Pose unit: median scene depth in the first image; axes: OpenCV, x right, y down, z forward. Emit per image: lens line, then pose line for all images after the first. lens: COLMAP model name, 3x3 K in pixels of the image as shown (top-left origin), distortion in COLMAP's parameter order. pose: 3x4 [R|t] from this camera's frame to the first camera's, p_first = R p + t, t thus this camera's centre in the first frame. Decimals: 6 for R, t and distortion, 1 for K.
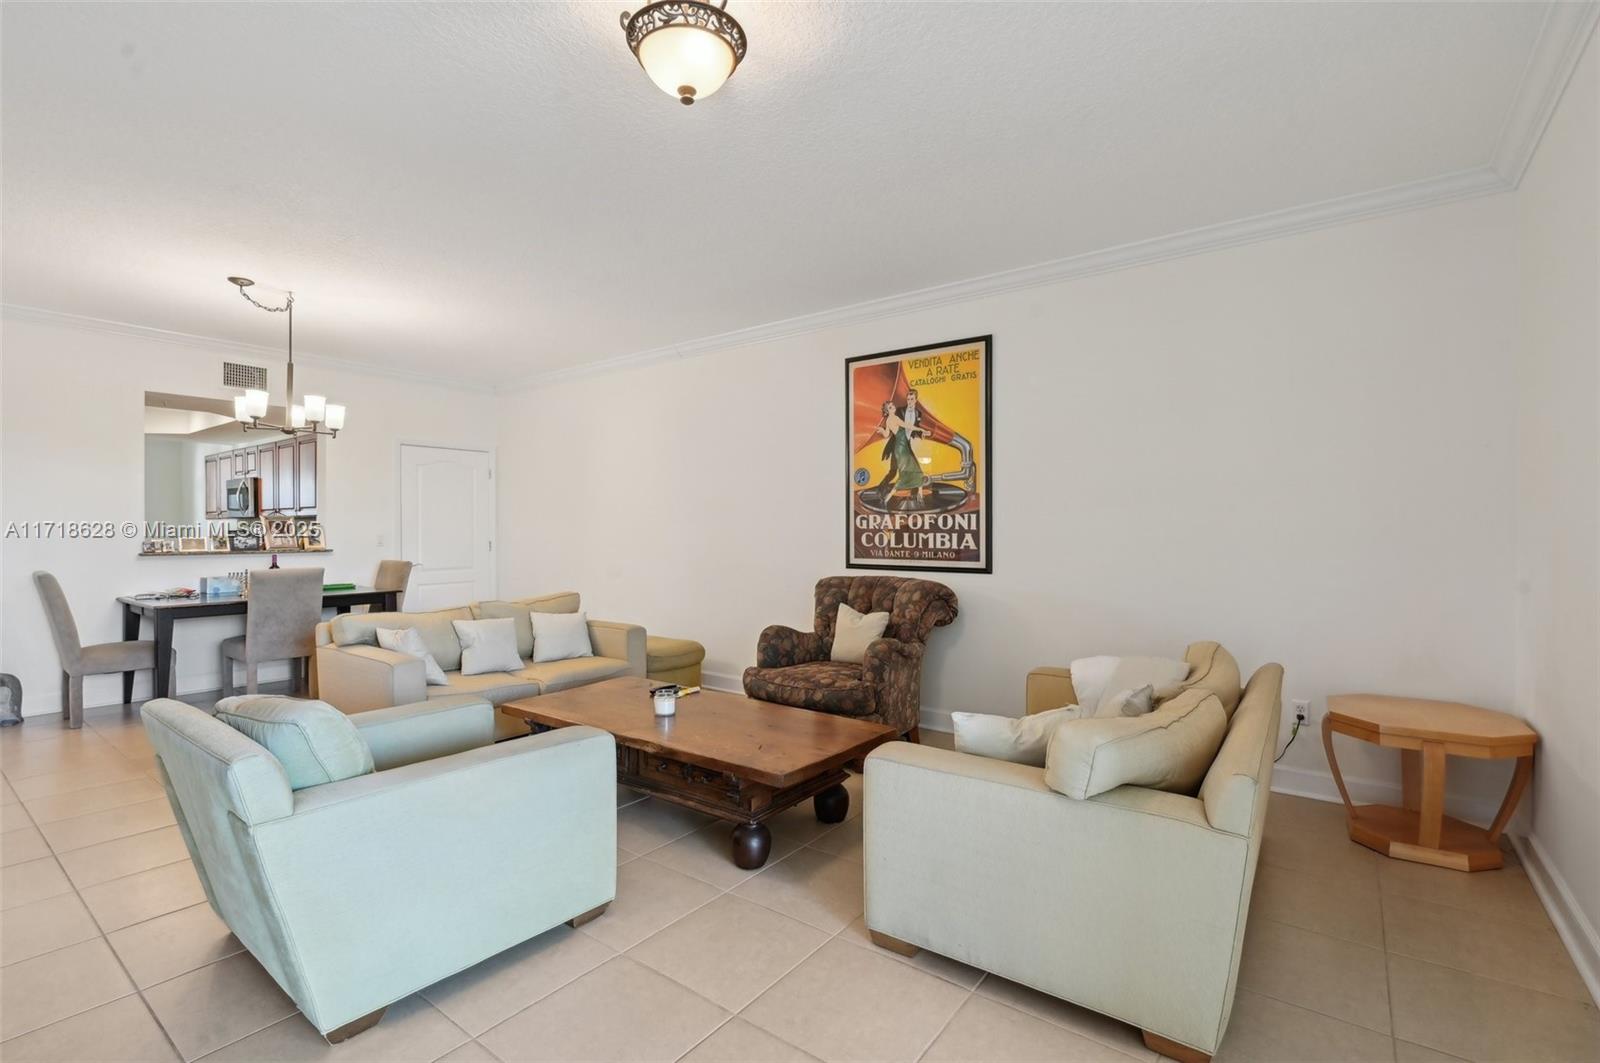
lens RADIAL K [[735.7, 0, 794.4], [0, 735.7, 535.1], [0, 0, 1]] dist [-0.013603, -0.000225]
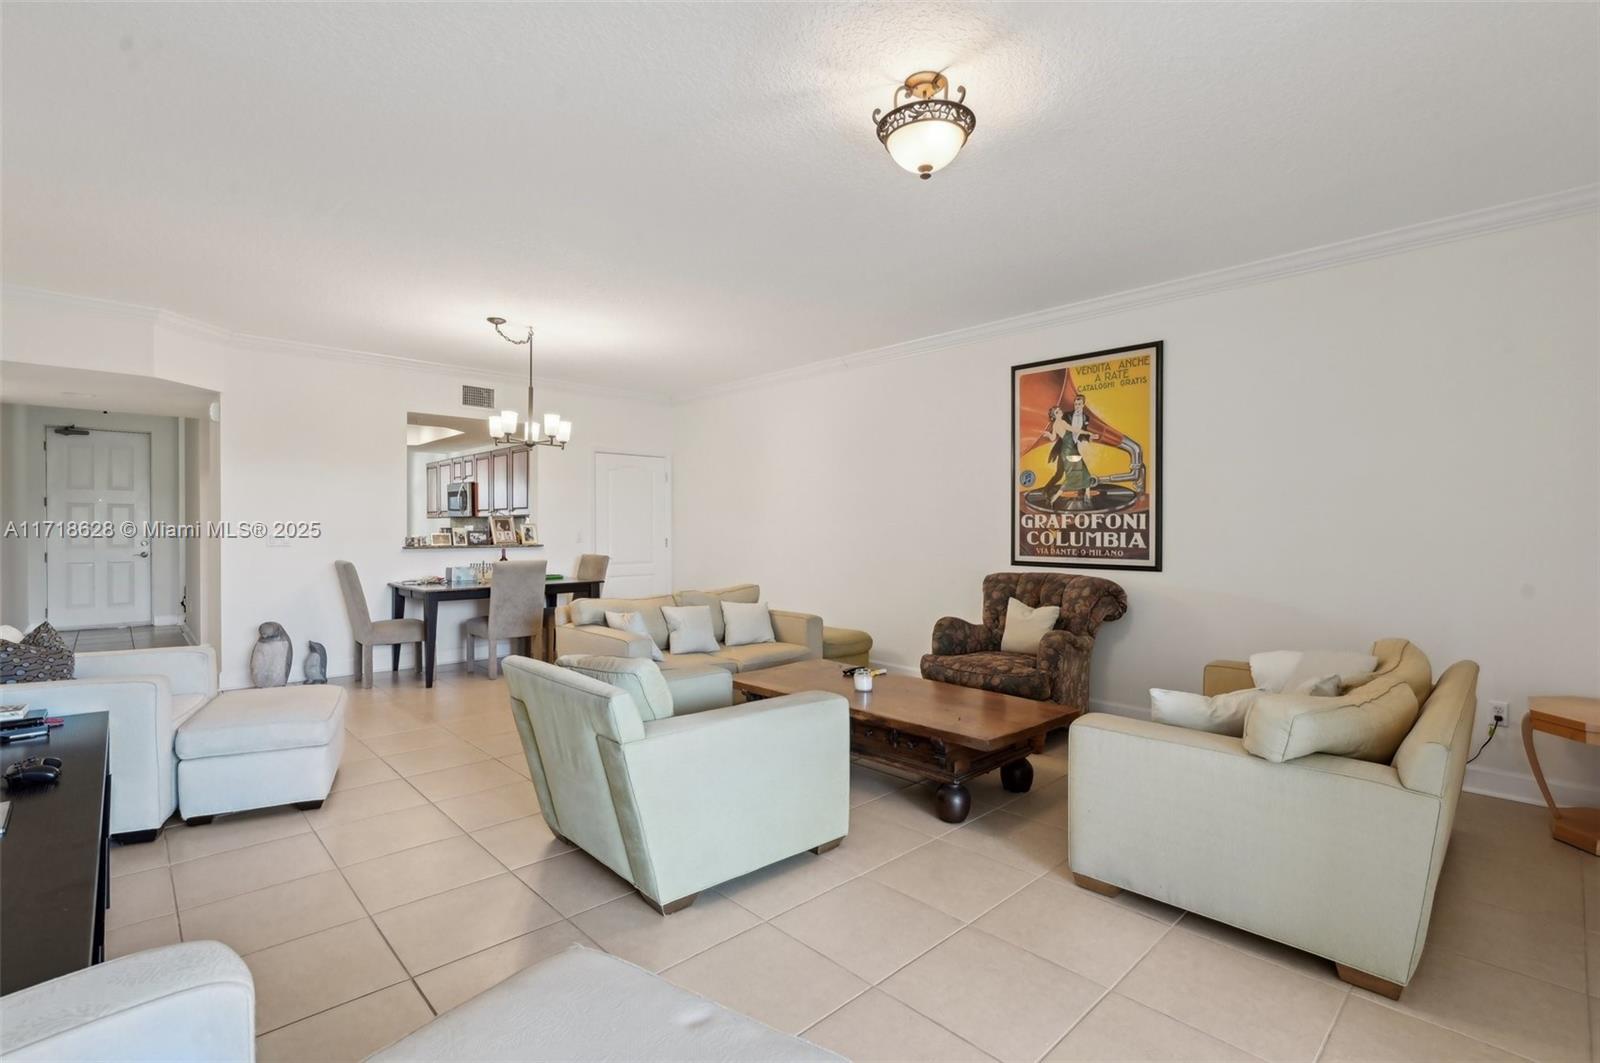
lens RADIAL K [[735.7, 0, 794.4], [0, 735.7, 535.1], [0, 0, 1]] dist [-0.013603, -0.000225]
pose [[0.985658, 0.004202, -0.168701, -0.063569], [-0.003893, 0.999990, 0.002164, 0.000846], [0.168709, -0.001476, 0.985665, -0.099486]]
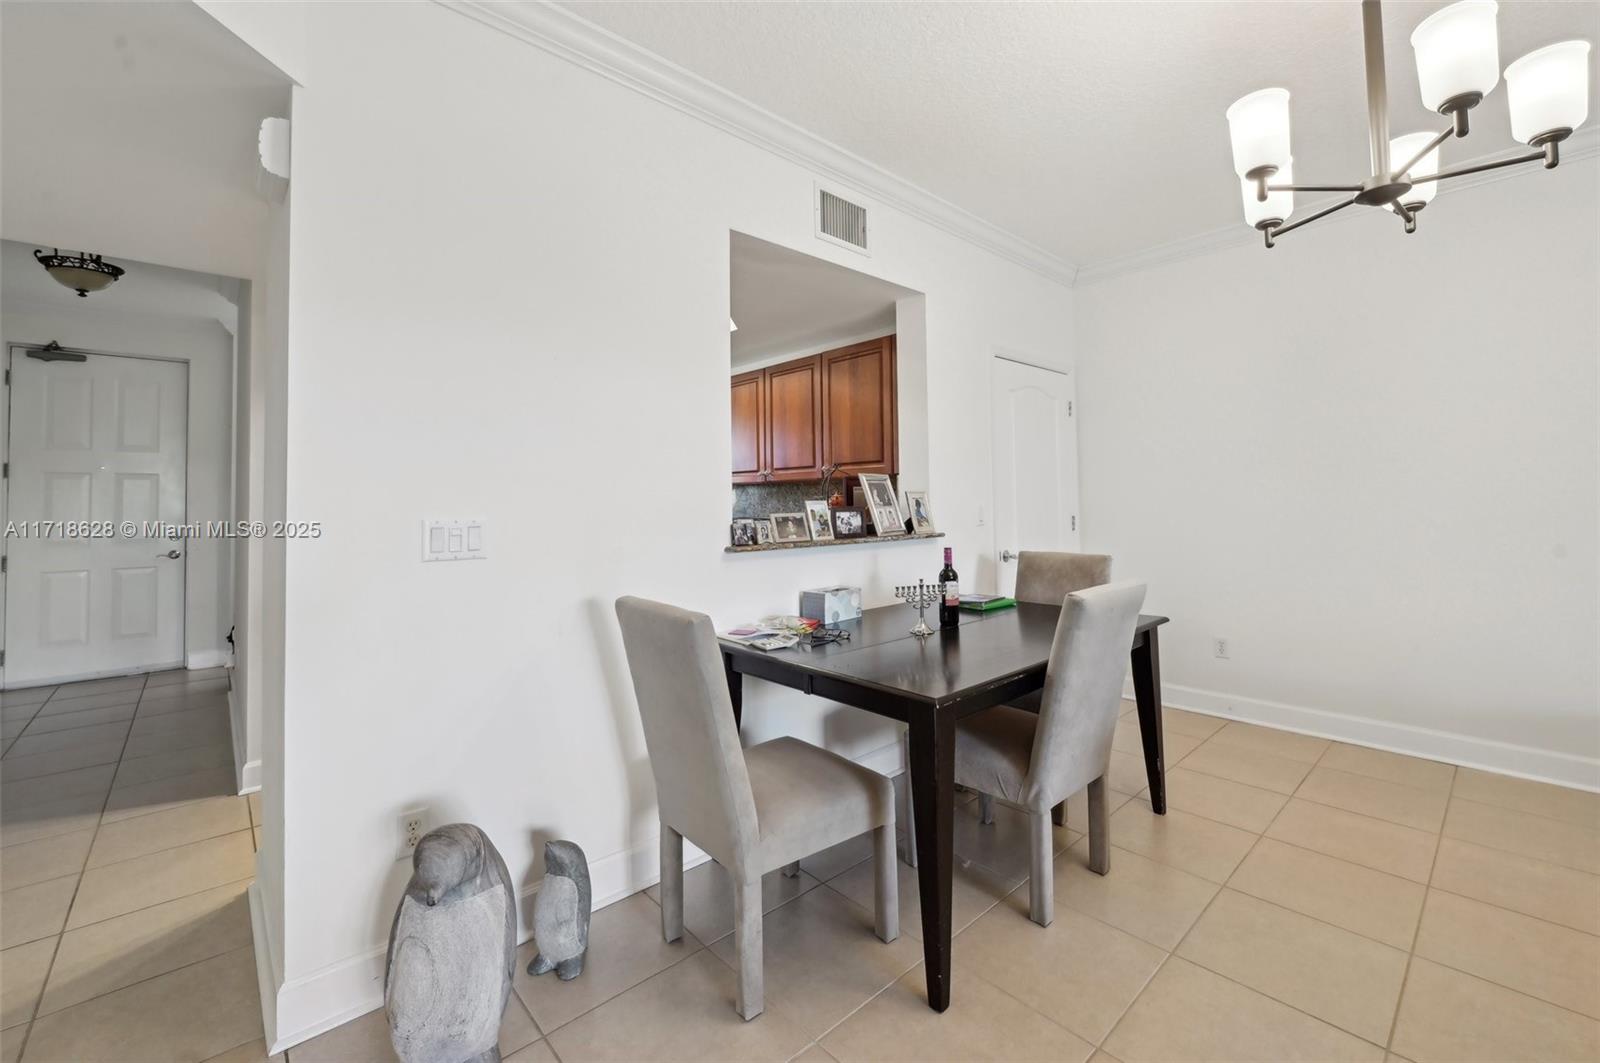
lens RADIAL K [[664.1, 0, 796.9], [0, 664.1, 481.4], [0, 0, 1]] dist [-0.007964, -0.000132]
pose [[0.981615, -0.018937, -0.189931, -0.872049], [0.011899, 0.999202, -0.038127, -0.002796], [0.190501, 0.035166, 0.981057, 0.638213]]
